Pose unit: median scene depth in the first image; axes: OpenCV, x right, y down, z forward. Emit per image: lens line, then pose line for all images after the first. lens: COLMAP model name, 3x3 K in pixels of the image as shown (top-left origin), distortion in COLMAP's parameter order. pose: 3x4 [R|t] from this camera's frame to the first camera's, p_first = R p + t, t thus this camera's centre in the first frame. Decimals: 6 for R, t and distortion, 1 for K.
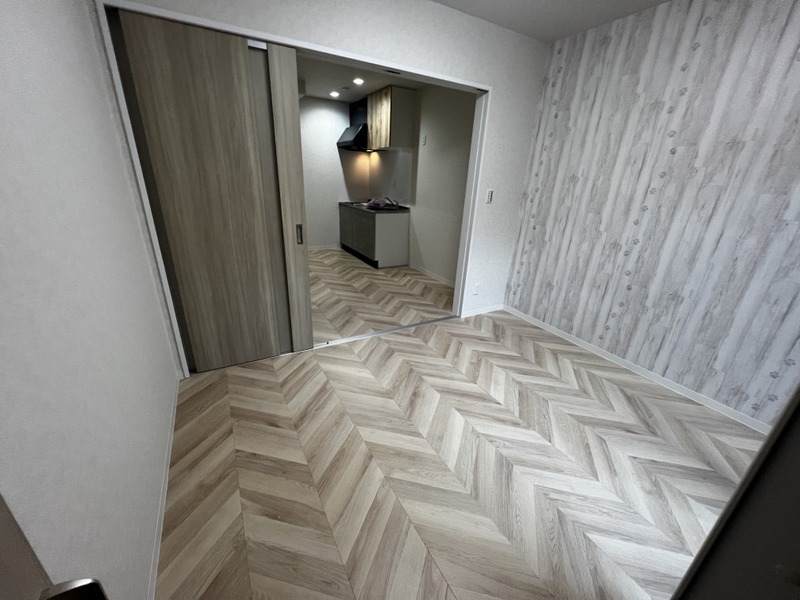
lens RADIAL K [[321.6, 0, 399.7], [0, 321.6, 299.6], [0, 0, 1]] dist [-0.003391, 0.000702]
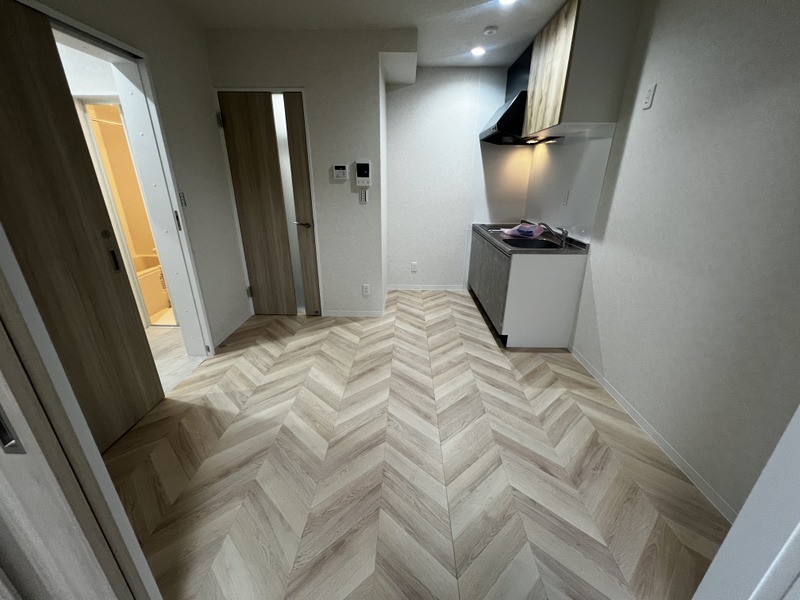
lens RADIAL K [[321.6, 0, 402.1], [0, 321.6, 300.8], [0, 0, 1]] dist [-0.003391, 0.000702]
pose [[0.863879, 0.148660, -0.481261, 0.033180], [-0.159041, 0.987081, 0.019422, -0.162884], [0.477931, 0.059762, 0.876362, 0.427349]]
